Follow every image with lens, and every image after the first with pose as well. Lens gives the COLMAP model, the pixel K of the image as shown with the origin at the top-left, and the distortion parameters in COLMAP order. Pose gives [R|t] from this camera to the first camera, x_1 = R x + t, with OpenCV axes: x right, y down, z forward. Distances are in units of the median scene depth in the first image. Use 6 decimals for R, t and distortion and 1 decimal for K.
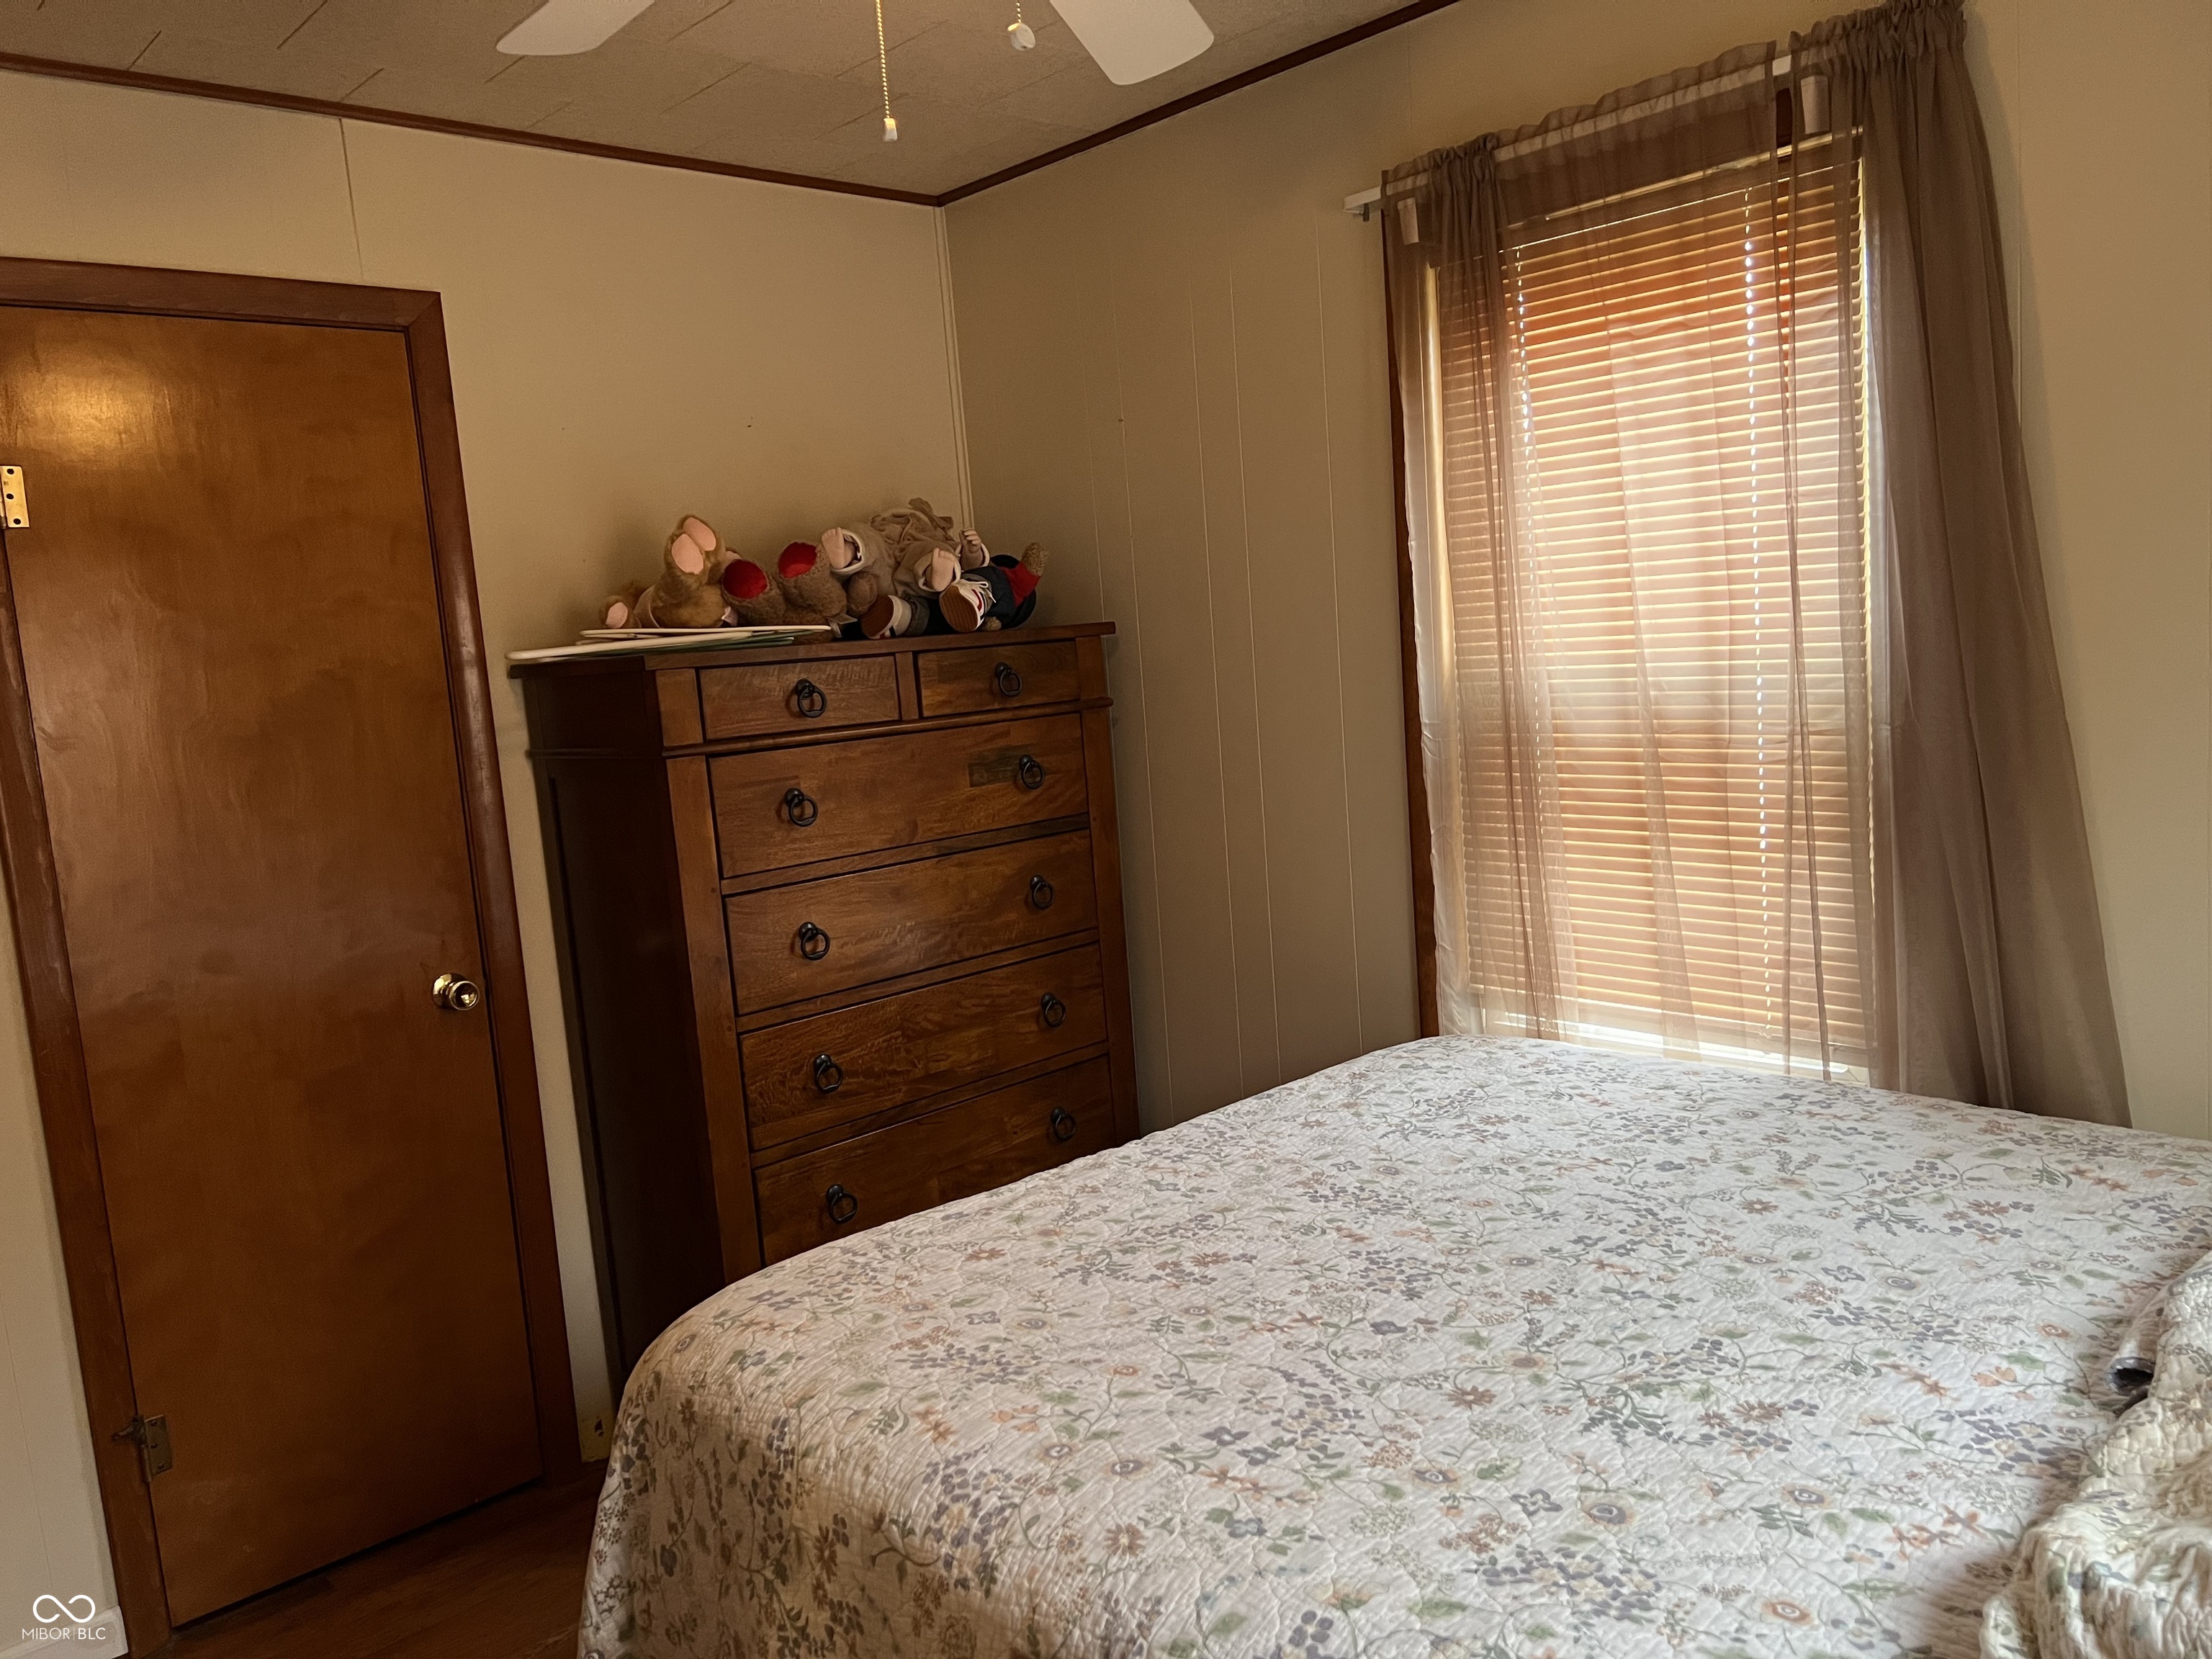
lens RADIAL K [[1701.5, 0, 1097.3], [0, 1701.5, 822.2], [0, 0, 1]] dist [0.067630, -0.077422]
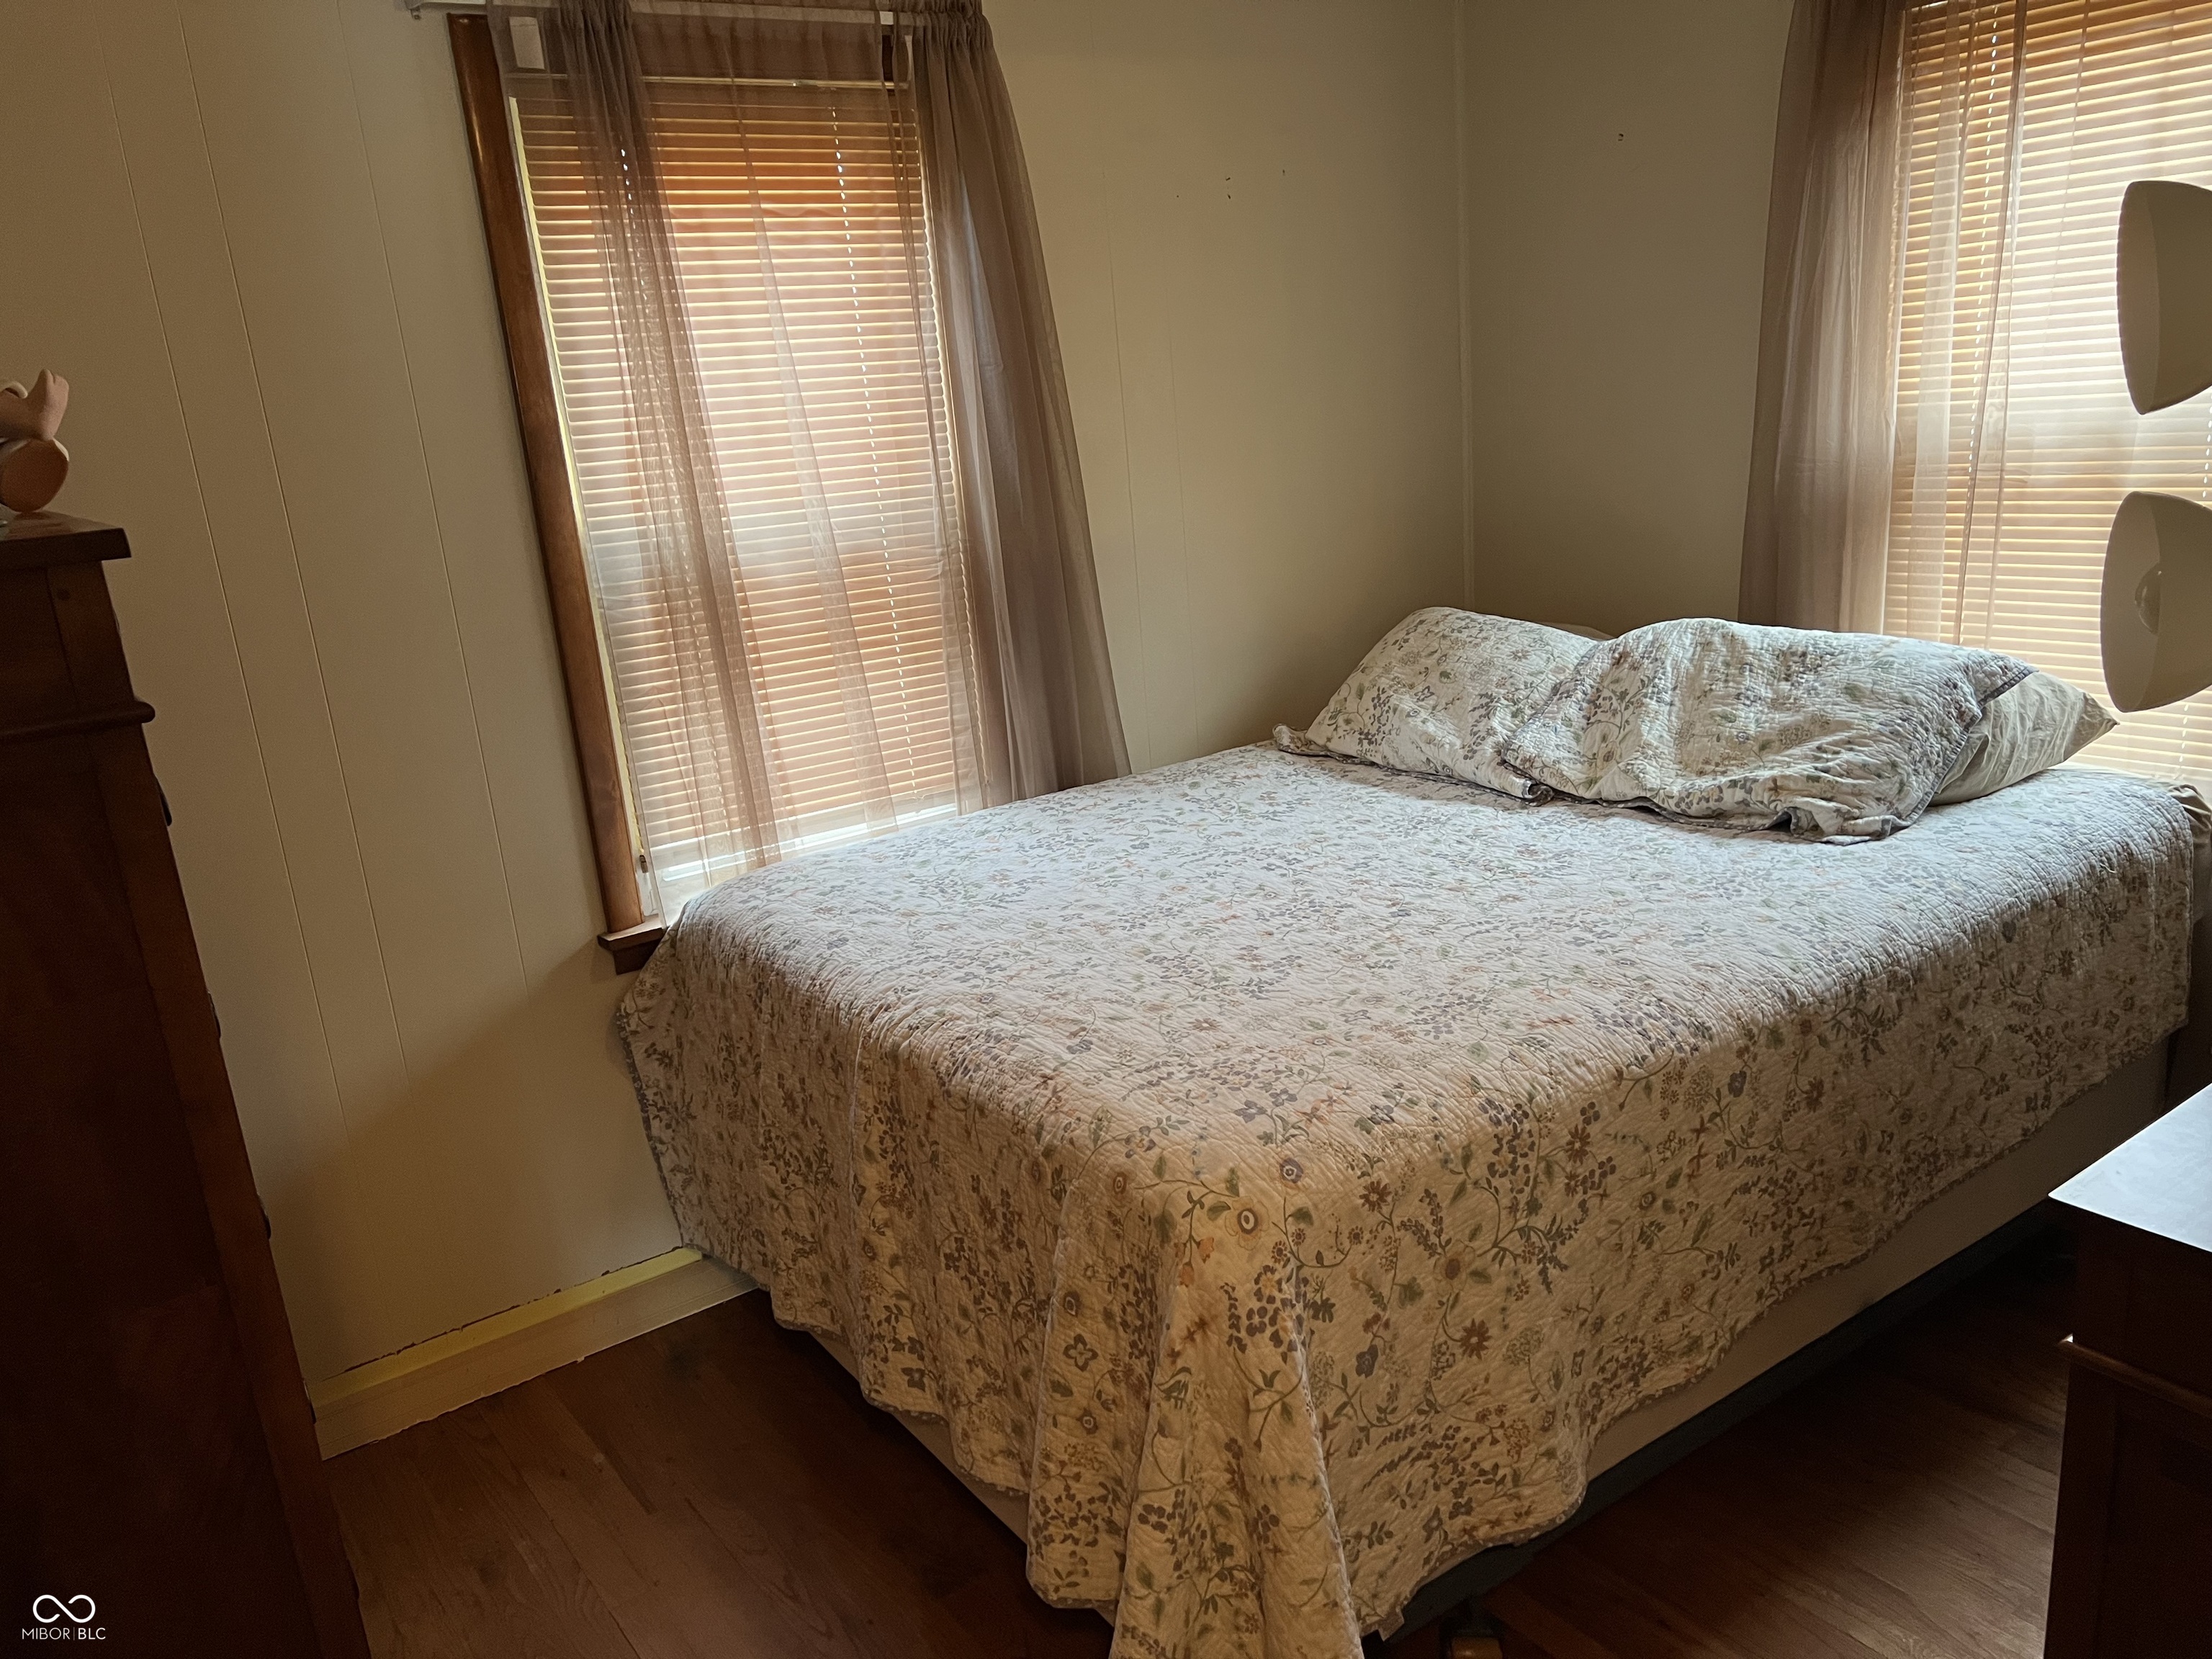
lens RADIAL K [[1701.5, 0, 1094.9], [0, 1701.5, 825.9], [0, 0, 1]] dist [0.067630, -0.077422]
pose [[0.114617, -0.190658, 0.974942, -1.106517], [0.185482, 0.968259, 0.167546, -0.058186], [-0.975940, 0.161631, 0.146342, 0.910752]]
